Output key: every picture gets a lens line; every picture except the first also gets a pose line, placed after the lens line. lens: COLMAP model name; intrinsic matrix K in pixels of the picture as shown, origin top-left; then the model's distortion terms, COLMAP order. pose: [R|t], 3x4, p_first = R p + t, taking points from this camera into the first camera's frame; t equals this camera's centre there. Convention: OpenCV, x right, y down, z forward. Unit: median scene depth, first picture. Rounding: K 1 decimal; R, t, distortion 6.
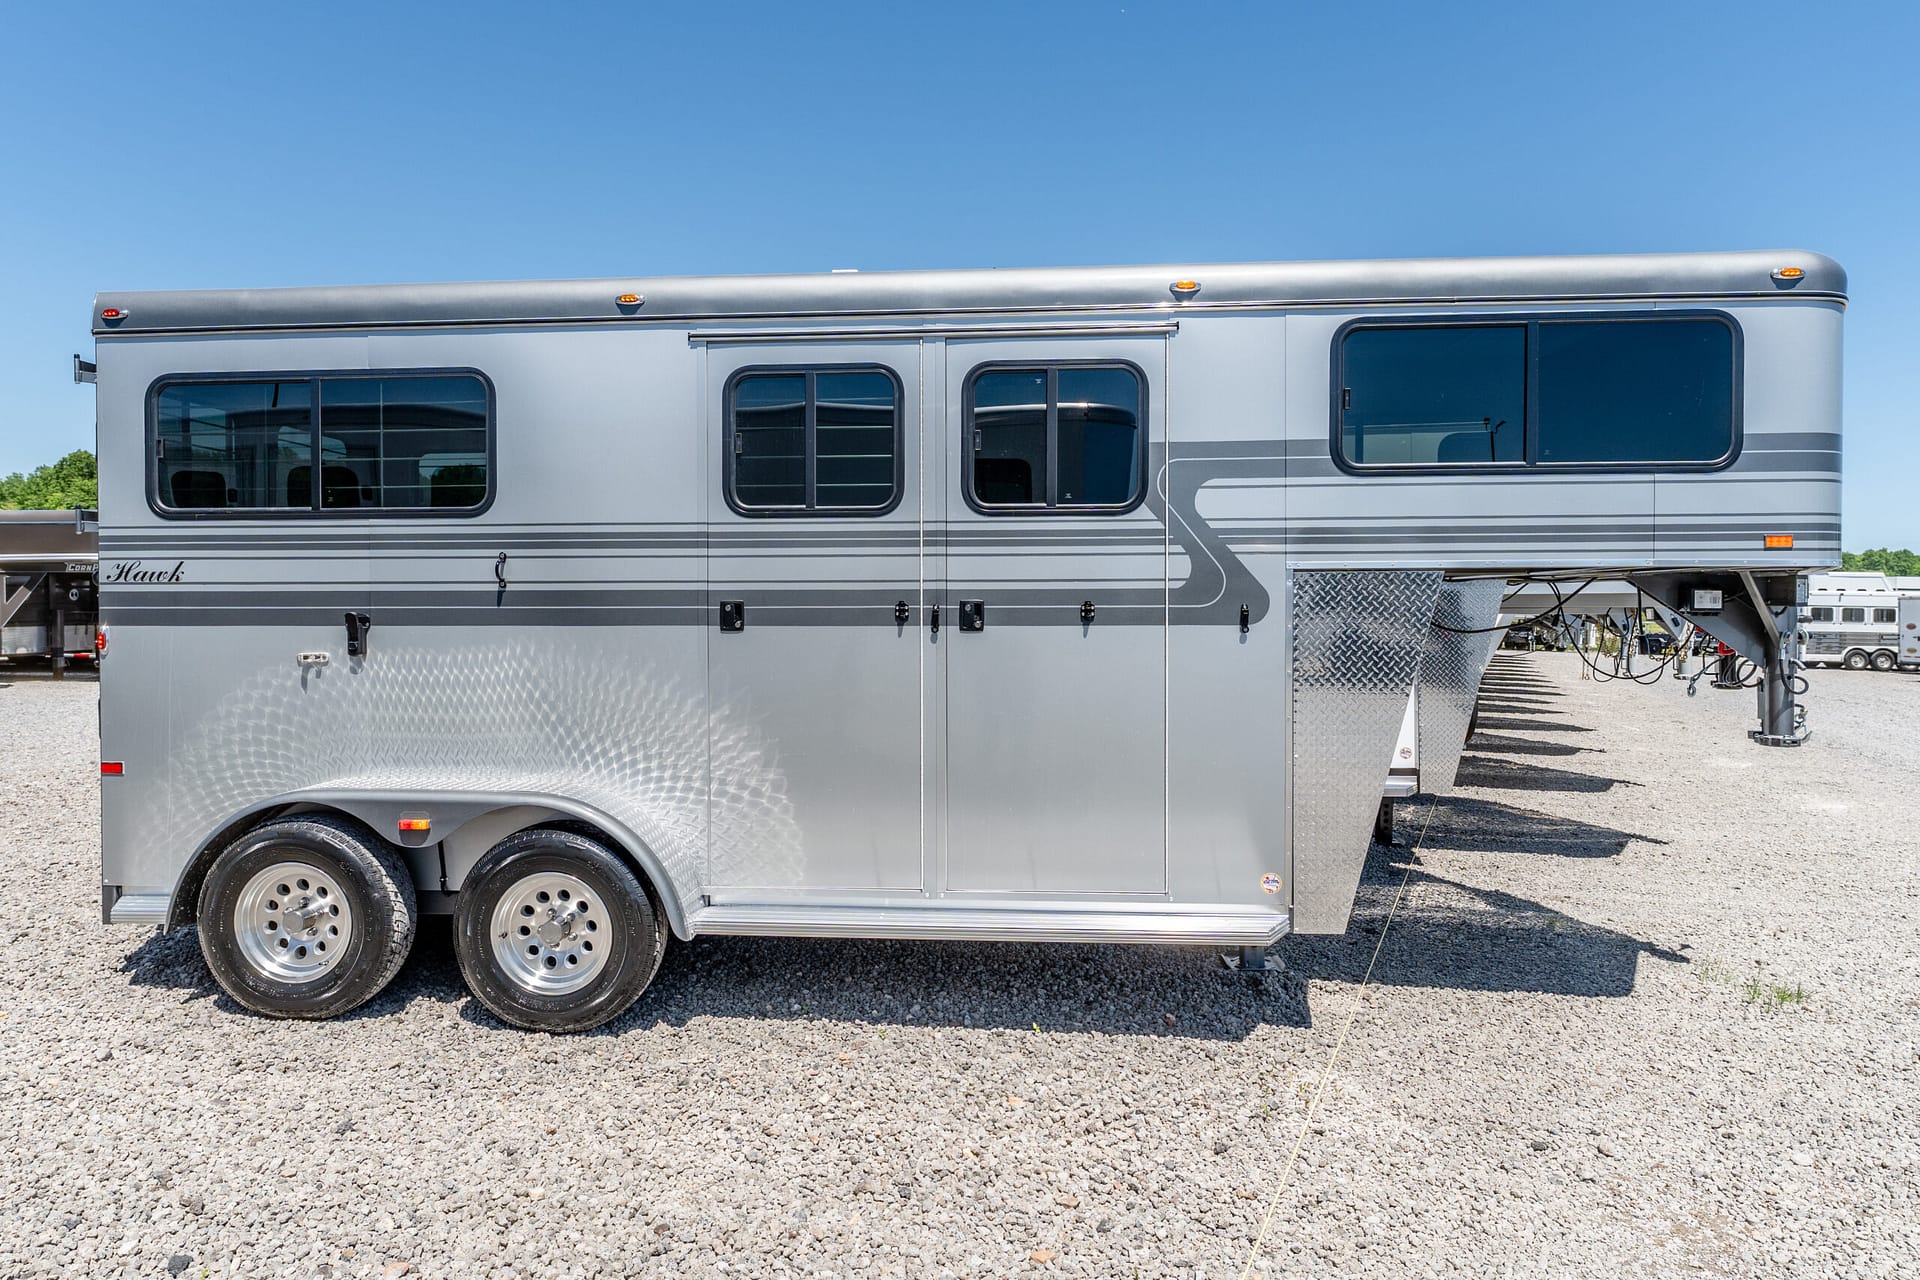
lens RADIAL K [[1243.0, 0, 947.9], [0, 1243.0, 645.3], [0, 0, 1]] dist [0.001402, -0.003236]
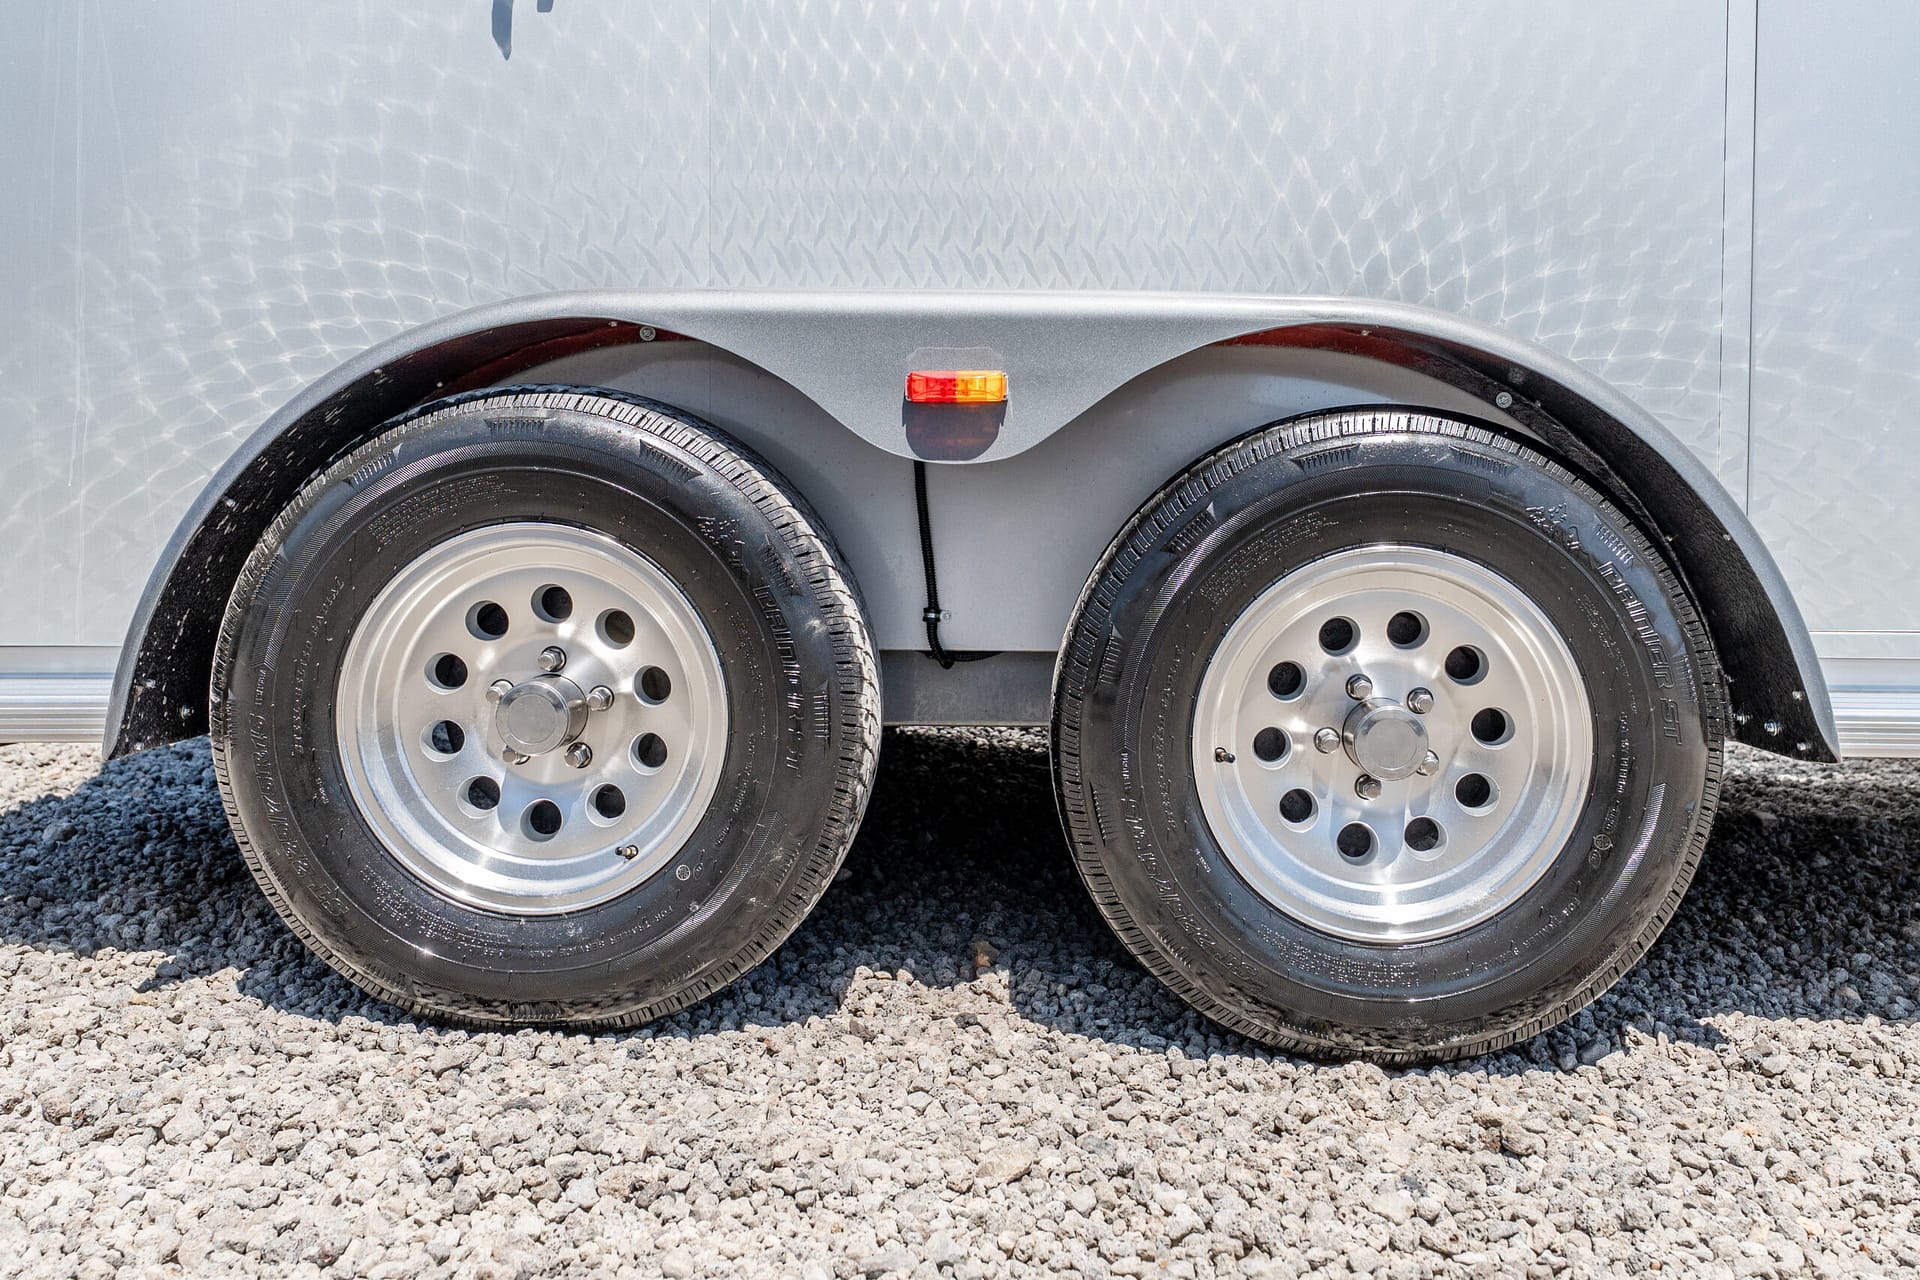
lens RADIAL K [[1676.6, 0, 965.0], [0, 1676.6, 620.1], [0, 0, 1]] dist [0.002315, 0.009064]
pose [[0.998776, 0.005447, 0.049160, -0.425204], [-0.006038, 0.999911, 0.011876, 0.186742], [-0.049091, -0.012159, 0.998720, 0.558986]]
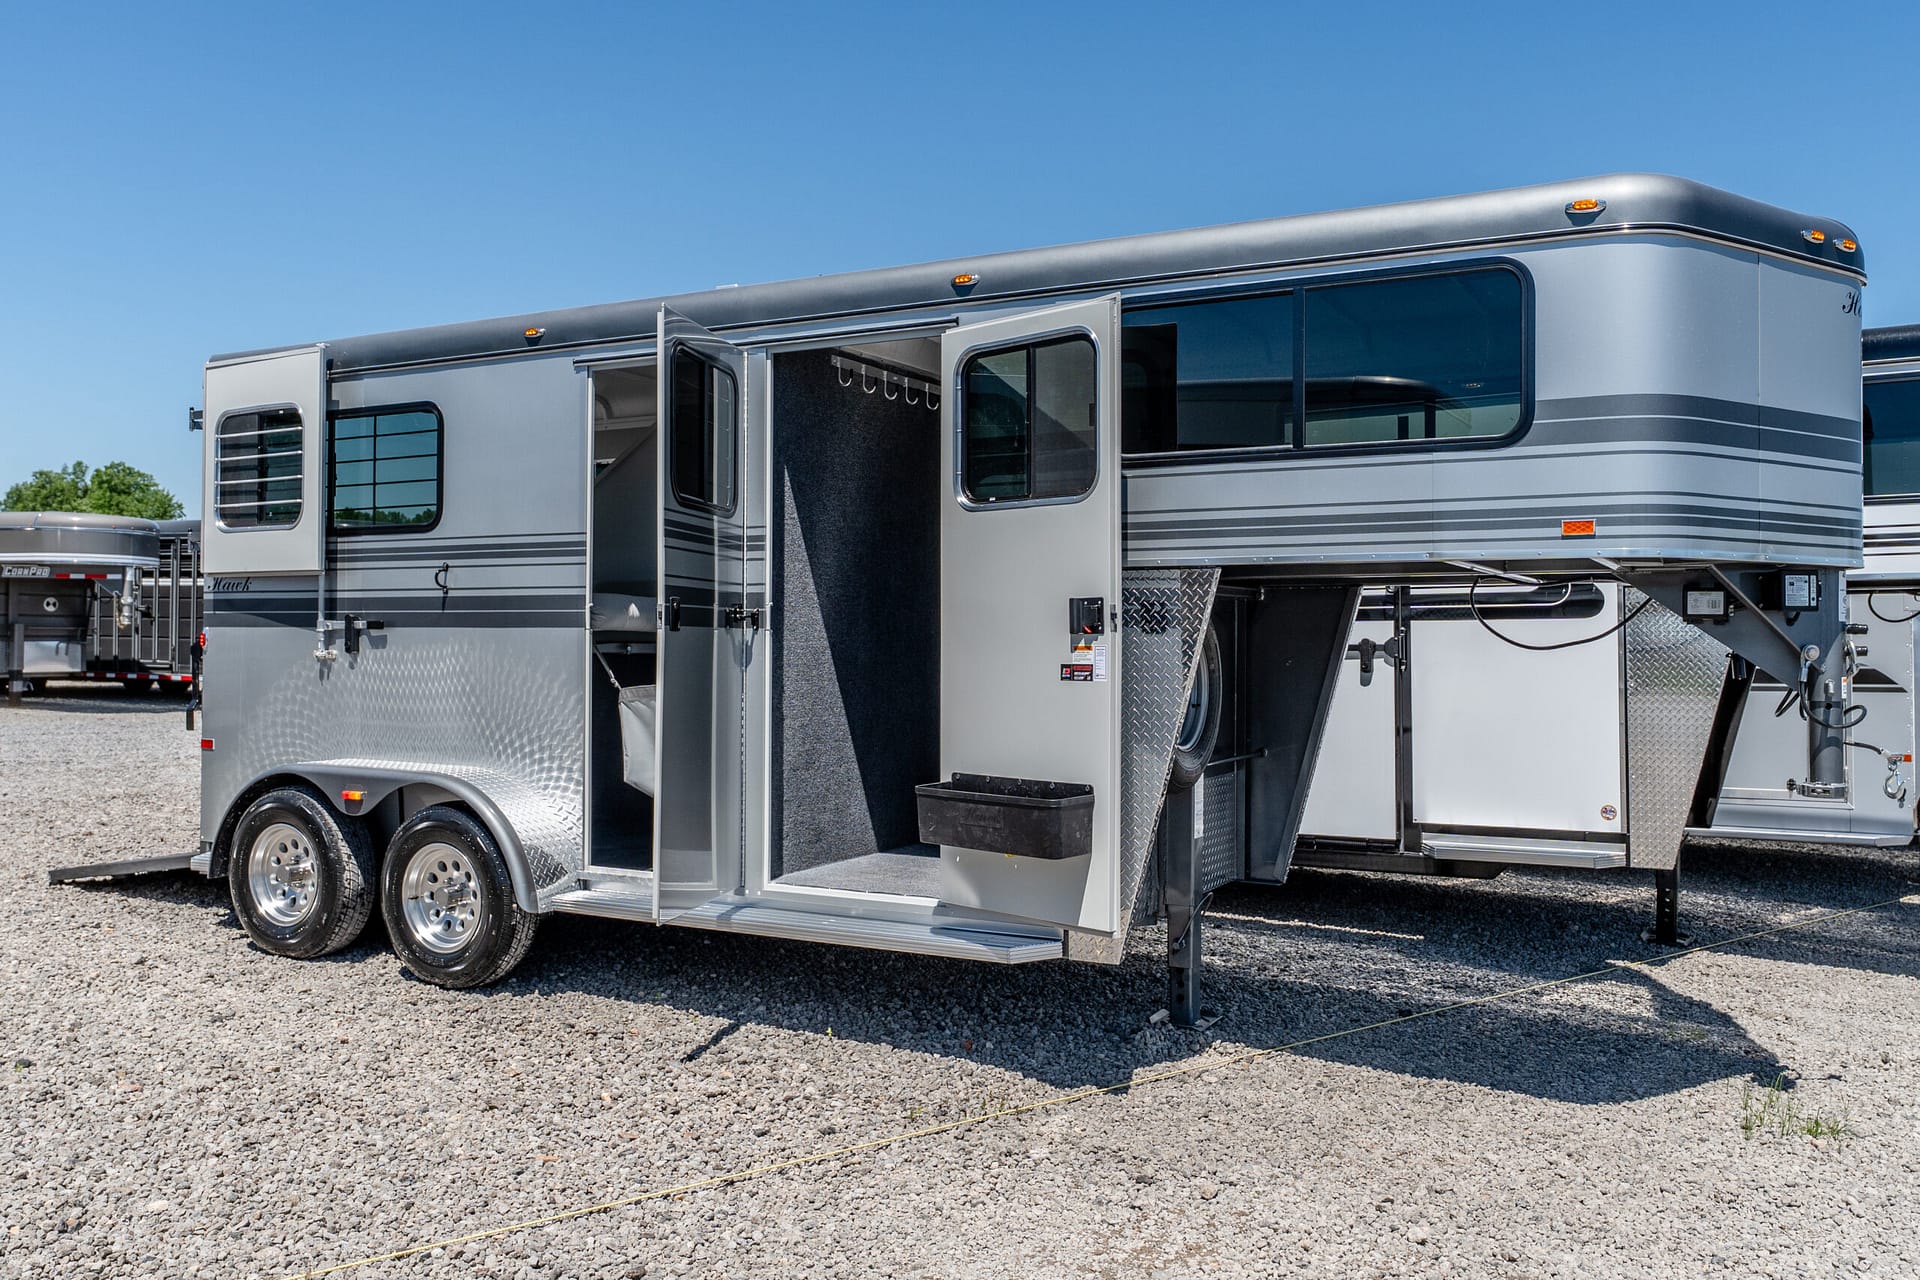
lens RADIAL K [[1674.7, 0, 967.3], [0, 1674.7, 627.1], [0, 0, 1]] dist [-0.004217, 0.010004]
pose [[0.901540, 0.003893, -0.432678, 0.730893], [-0.021365, 0.999140, -0.035526, 0.028344], [0.432168, 0.041272, 0.900848, -0.165058]]
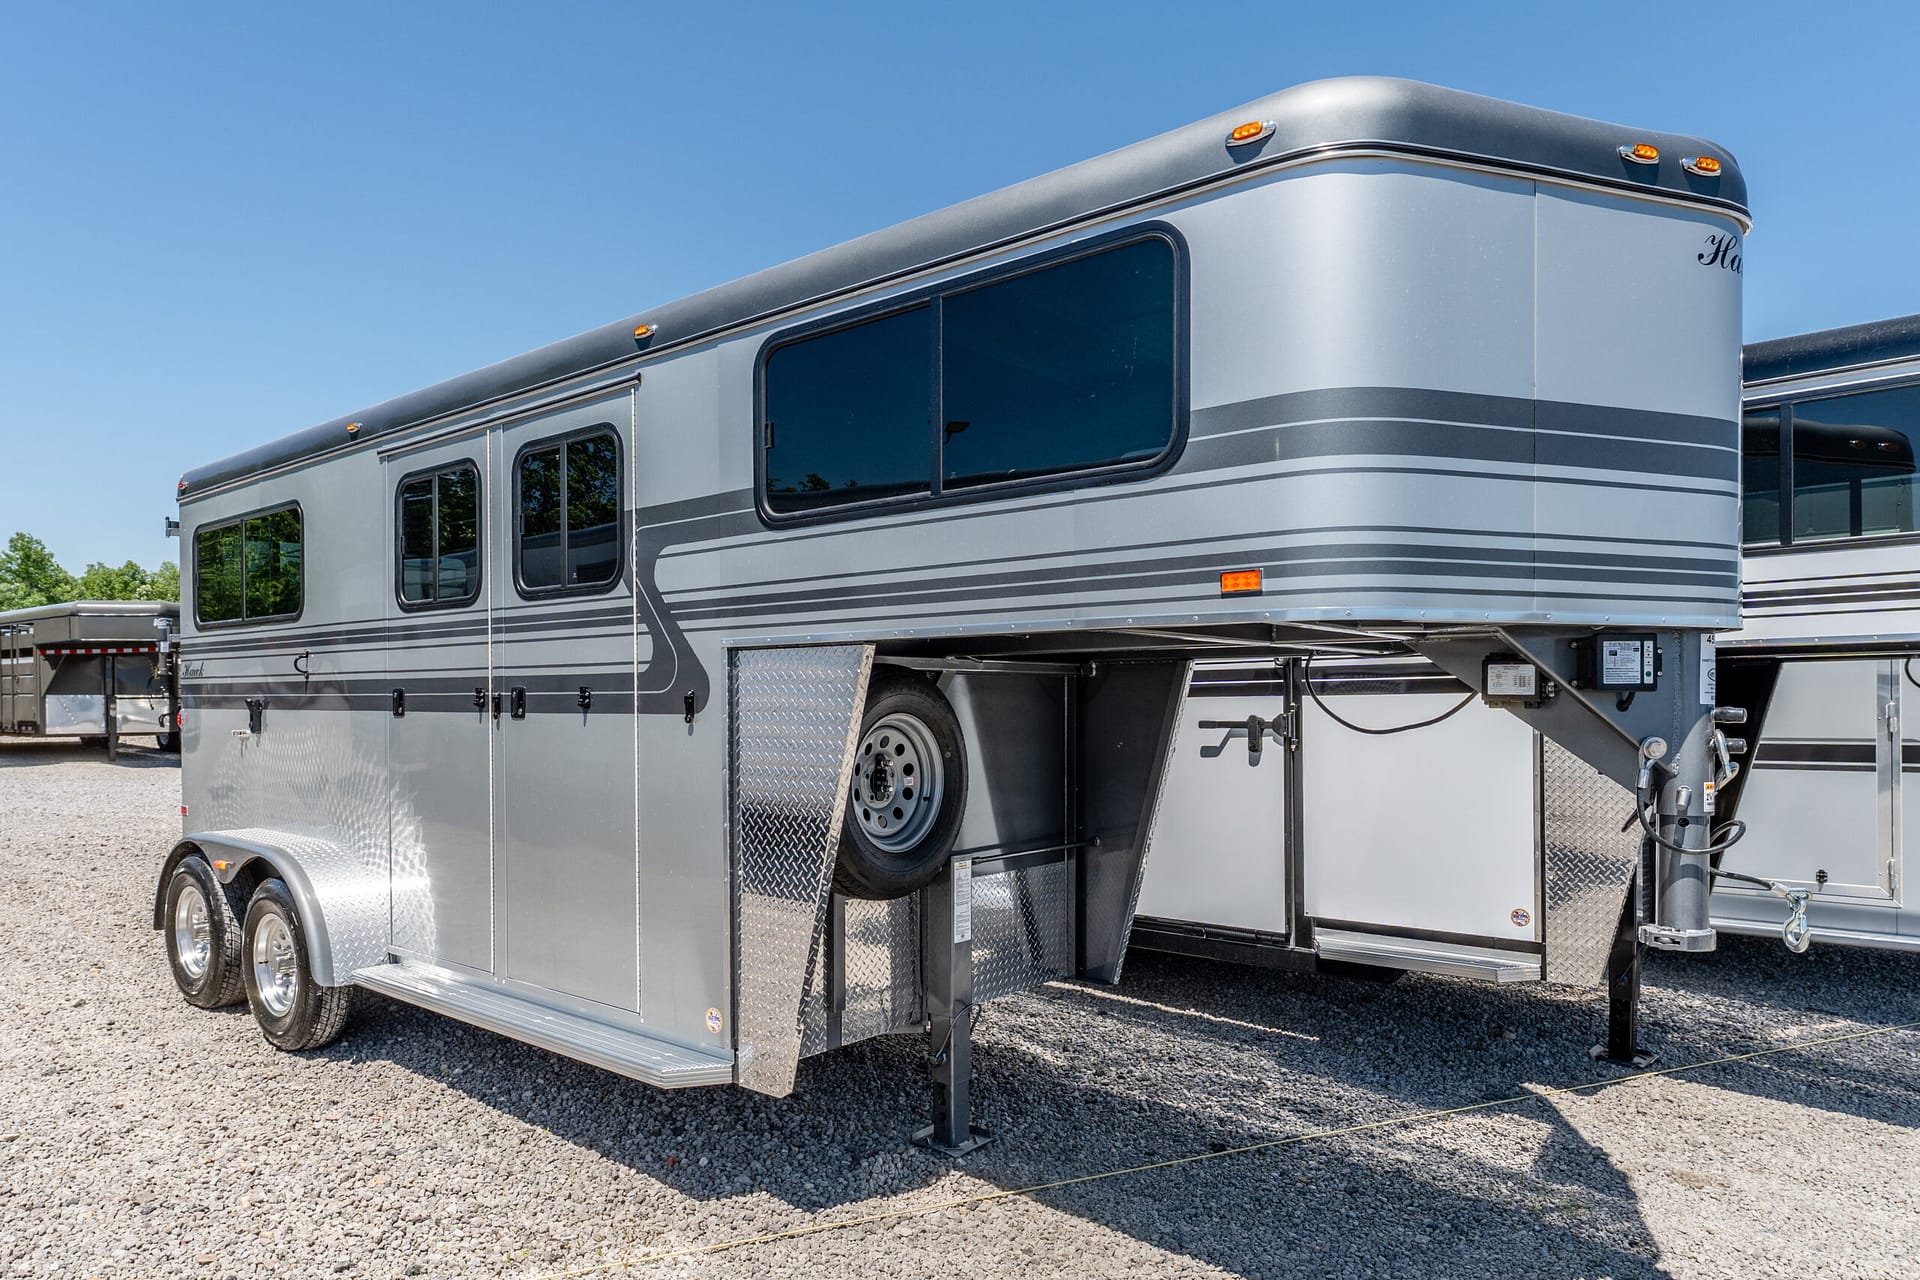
lens RADIAL K [[1316.2, 0, 829.4], [0, 1316.2, 725.3], [0, 0, 1]] dist [0.000859, -0.002264]
pose [[0.756529, 0.014400, -0.653801, 0.872679], [-0.022410, 0.999741, -0.003911, -0.006929], [0.653576, 0.017610, 0.756656, 0.363750]]
